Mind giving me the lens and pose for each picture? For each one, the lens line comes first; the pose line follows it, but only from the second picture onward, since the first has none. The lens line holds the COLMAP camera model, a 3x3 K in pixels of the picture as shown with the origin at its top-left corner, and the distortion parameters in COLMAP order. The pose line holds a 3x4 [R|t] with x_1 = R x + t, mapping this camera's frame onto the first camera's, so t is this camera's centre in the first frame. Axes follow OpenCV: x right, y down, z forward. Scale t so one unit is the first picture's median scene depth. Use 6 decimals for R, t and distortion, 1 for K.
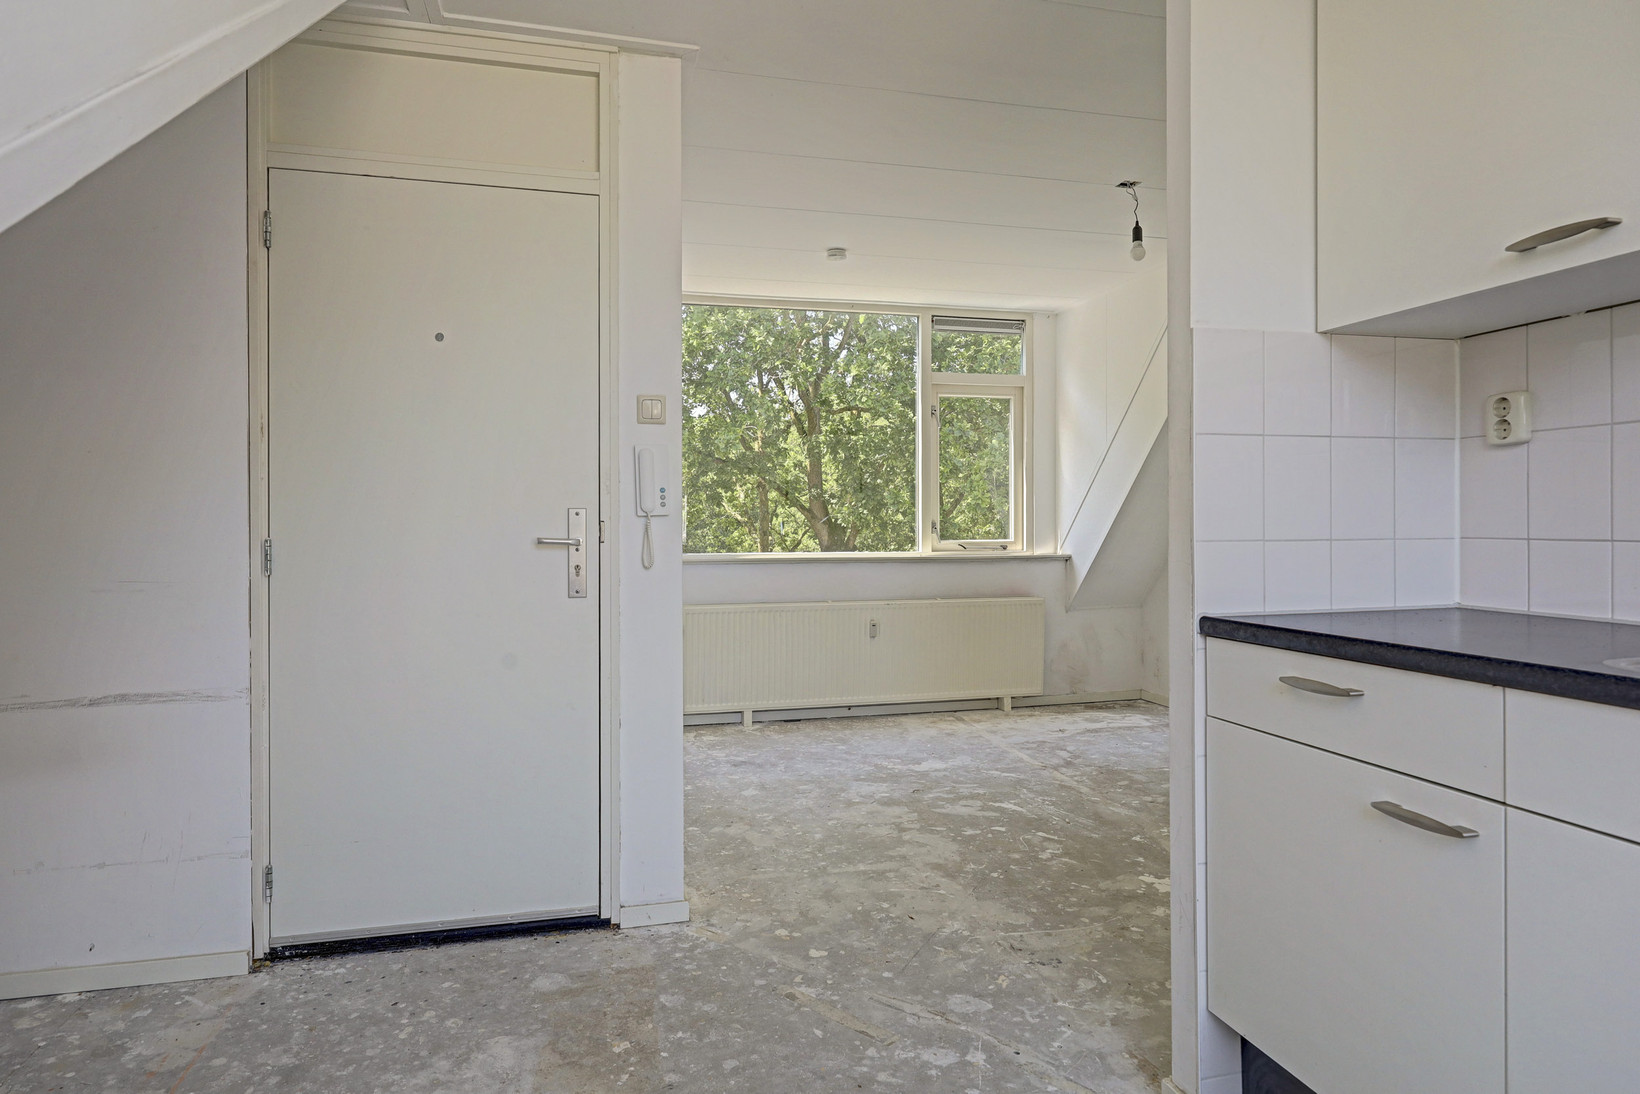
lens RADIAL K [[965.8, 0, 822.1], [0, 965.8, 527.3], [0, 0, 1]] dist [0.000676, 0.001139]
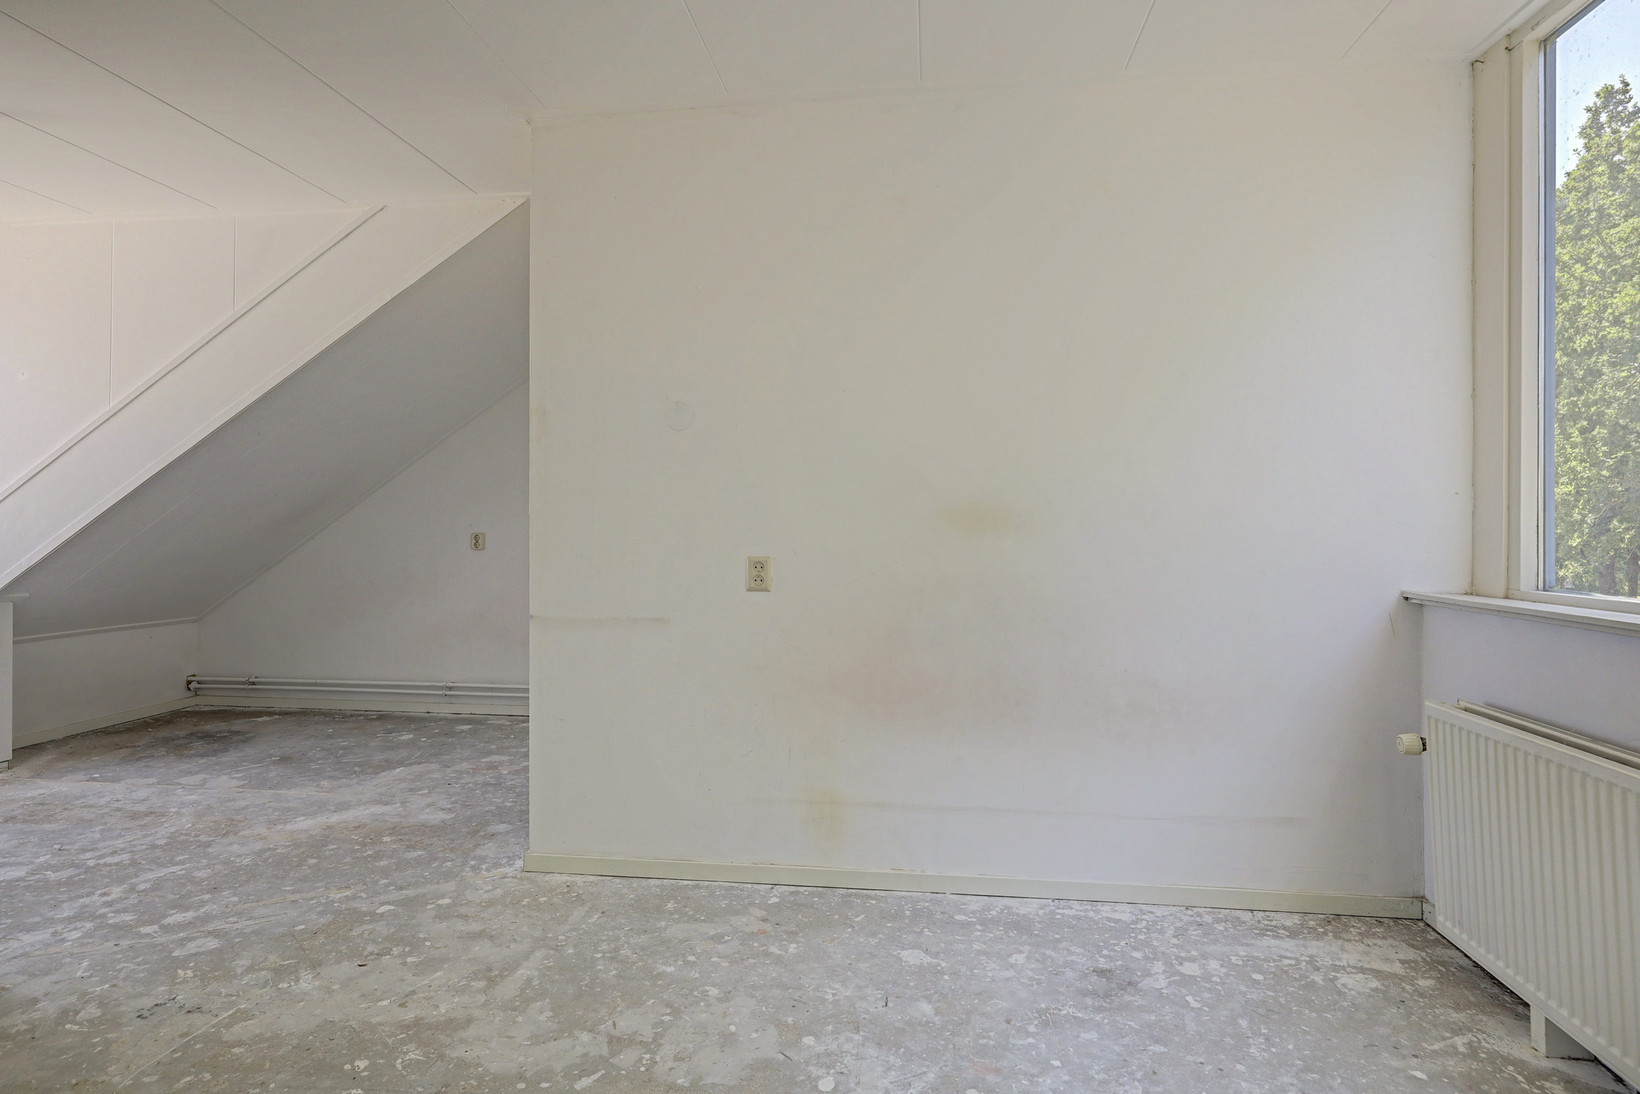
lens RADIAL K [[871.8, 0, 817.4], [0, 871.8, 528.0], [0, 0, 1]] dist [-0.001719, 0.000982]
pose [[-0.366280, 0.002784, -0.930500, 0.531947], [-0.004637, 0.999978, 0.004817, -0.002197], [0.930493, 0.006079, -0.366259, 1.307436]]
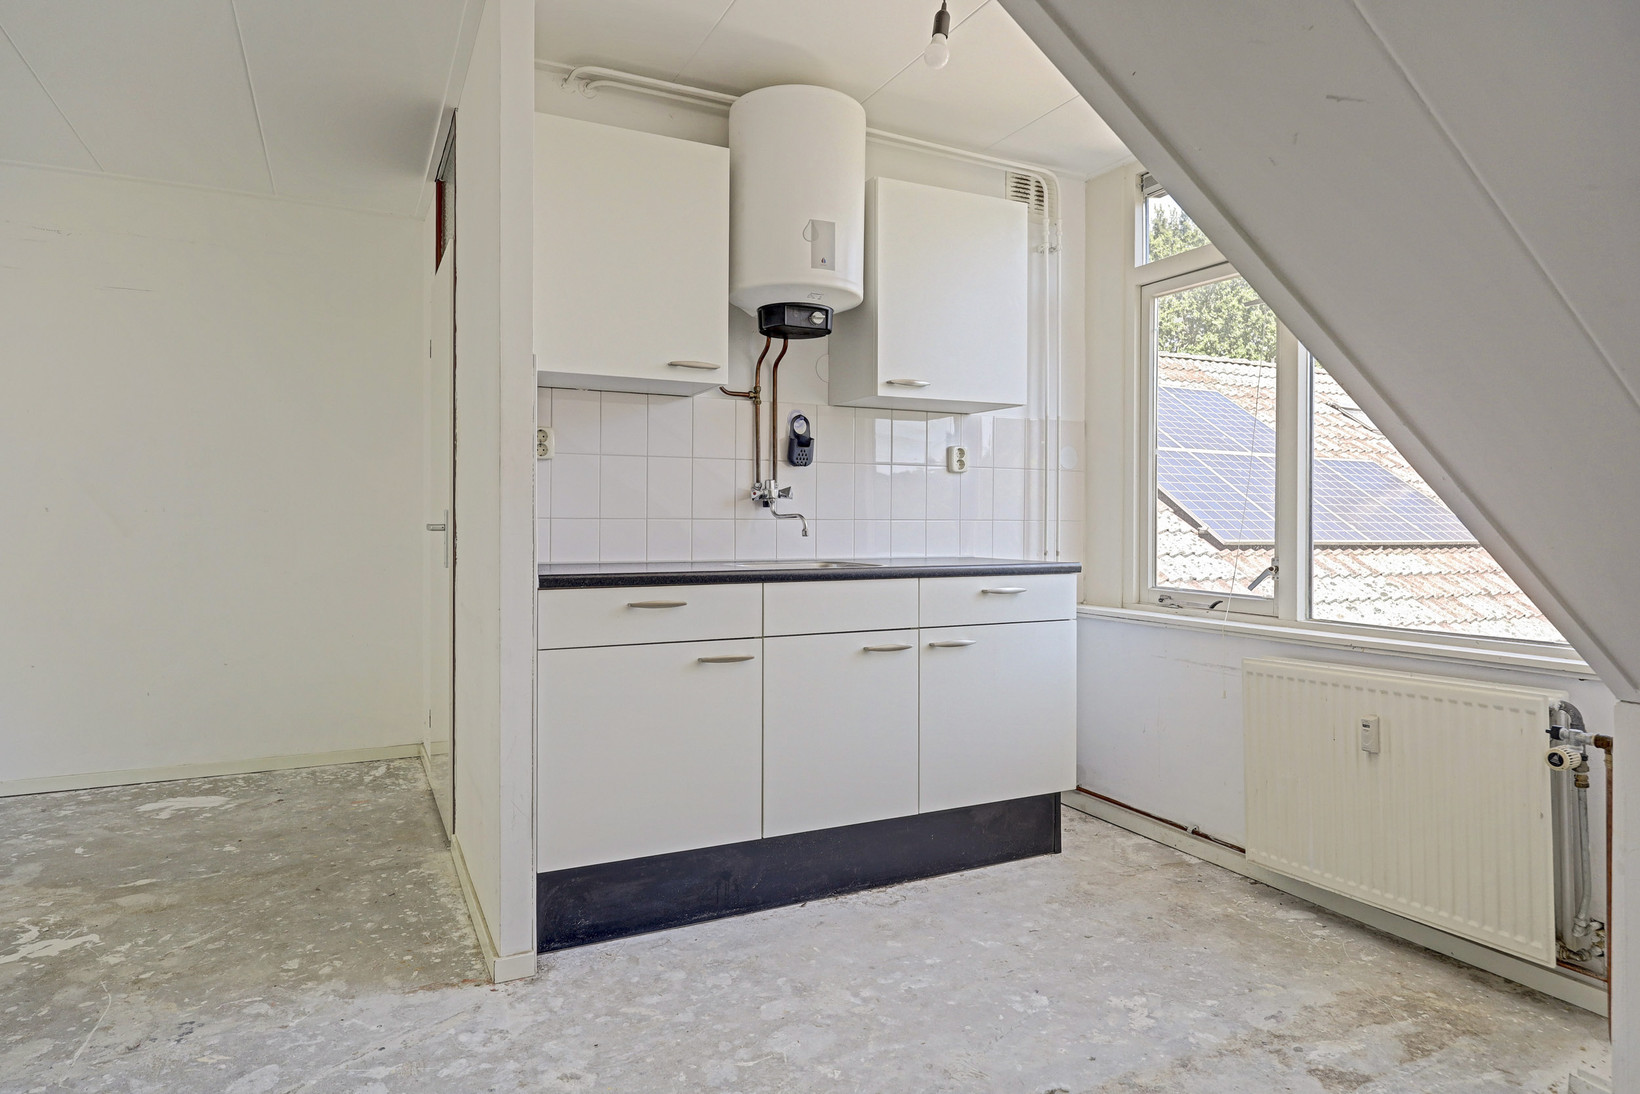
lens RADIAL K [[965.8, 0, 819.6], [0, 965.8, 522.6], [0, 0, 1]] dist [0.000676, 0.001139]
pose [[-0.208790, 0.001838, 0.977959, -0.484530], [0.001476, 0.999998, -0.001564, 0.012185], [-0.977959, 0.001117, -0.208793, 0.448979]]
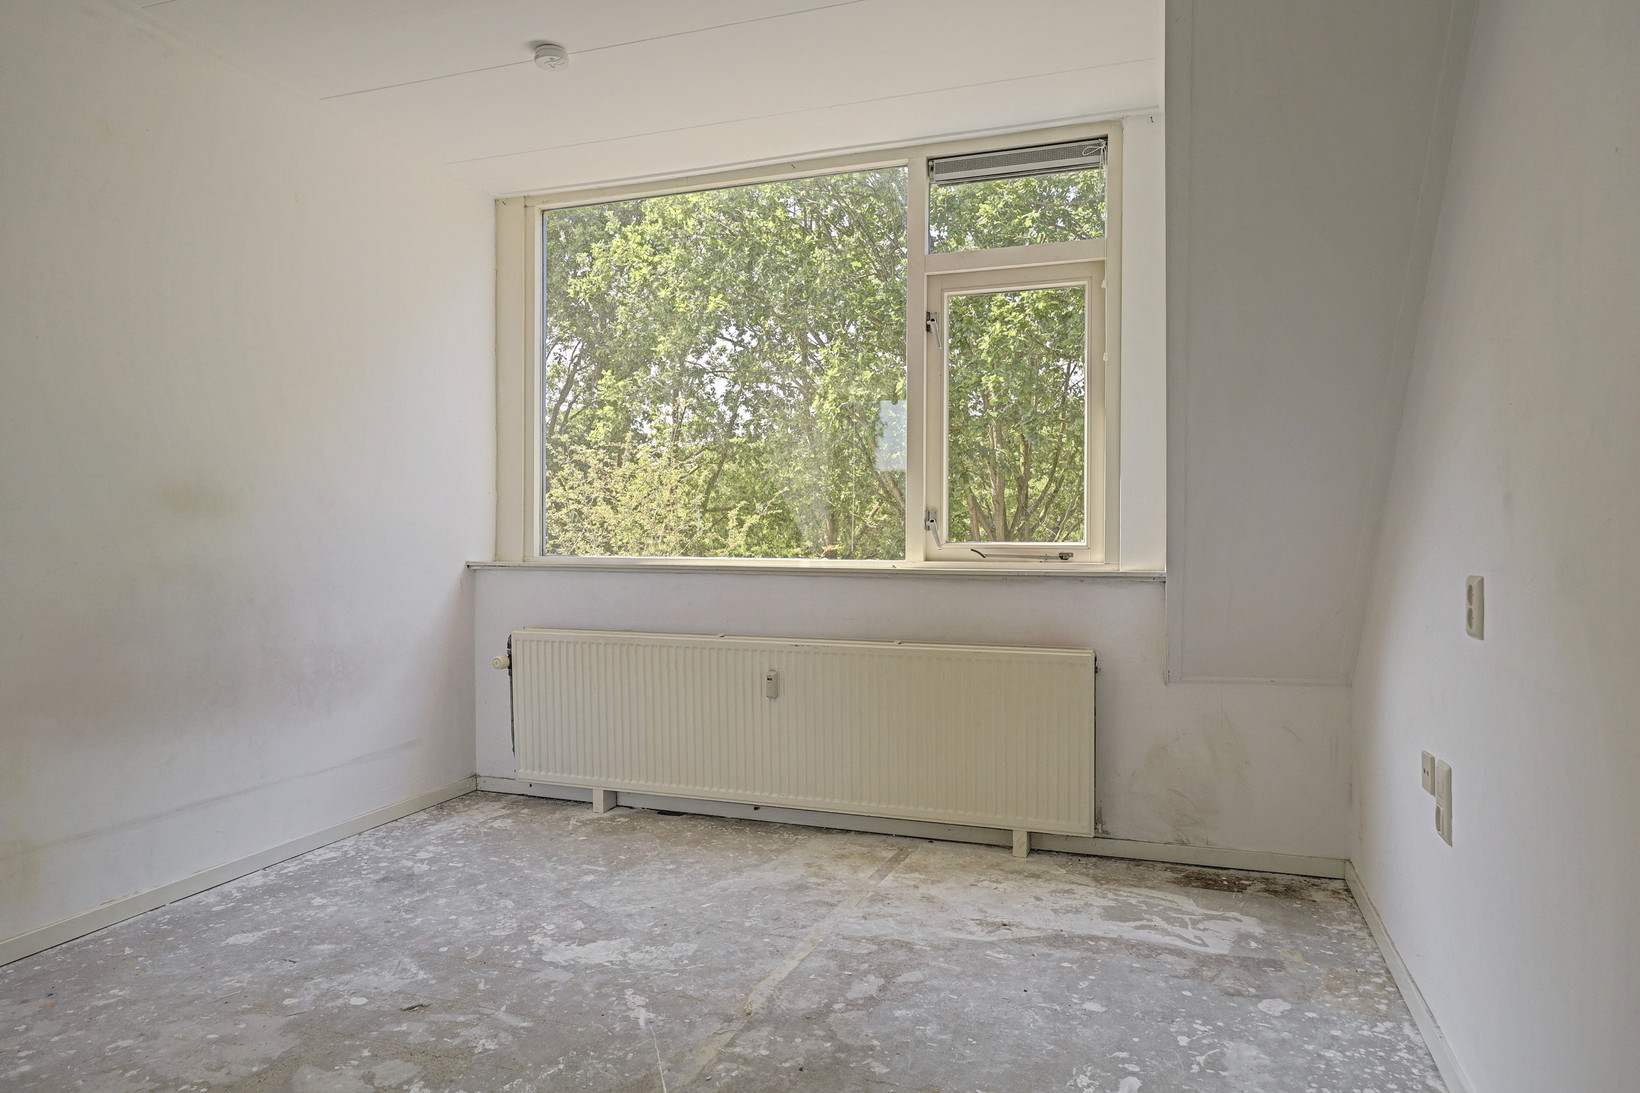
lens RADIAL K [[996.3, 0, 819.1], [0, 996.3, 539.1], [0, 0, 1]] dist [0.000760, 0.001234]
pose [[0.832081, 0.009526, -0.554573, 0.664773], [-0.007608, 0.999954, 0.005761, 0.015035], [0.554603, -0.000574, 0.832115, 0.770026]]
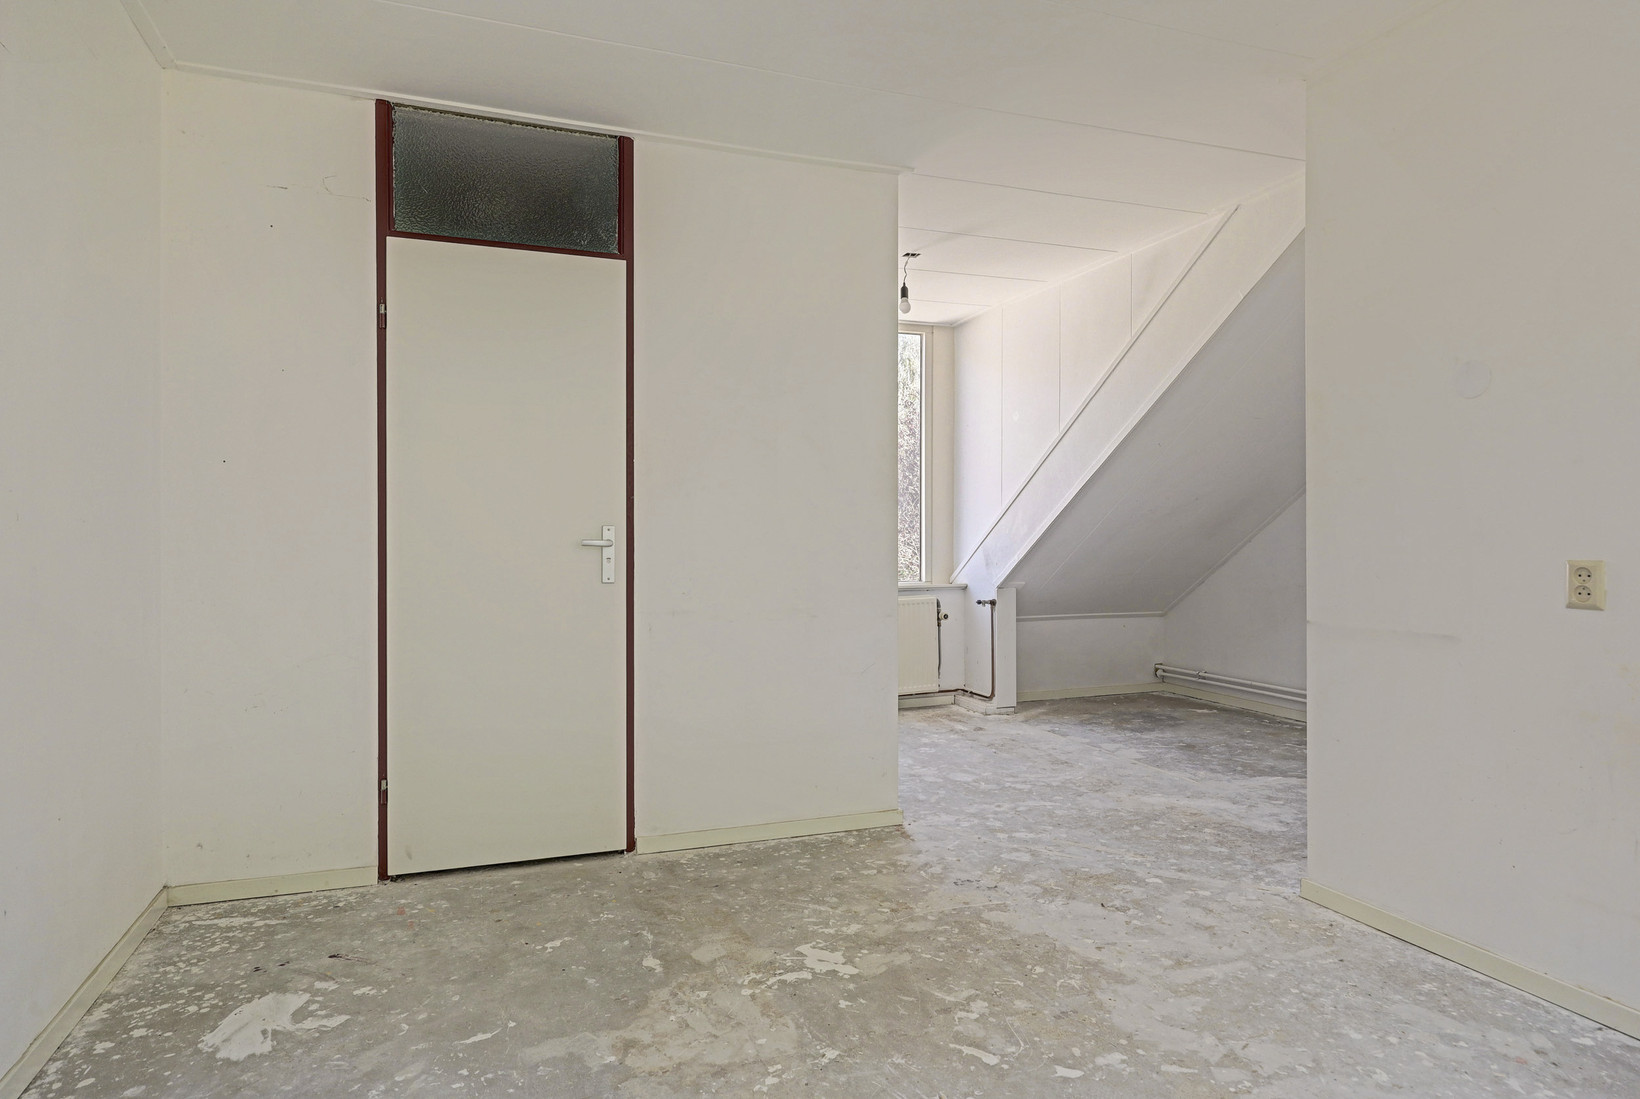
lens RADIAL K [[965.8, 0, 816.4], [0, 965.8, 542.1], [0, 0, 1]] dist [0.000676, 0.001139]
pose [[-0.994389, 0.009420, -0.105362, 0.381289], [0.008387, 0.999912, 0.010245, 0.005062], [0.105450, 0.009304, -0.994381, 1.532753]]
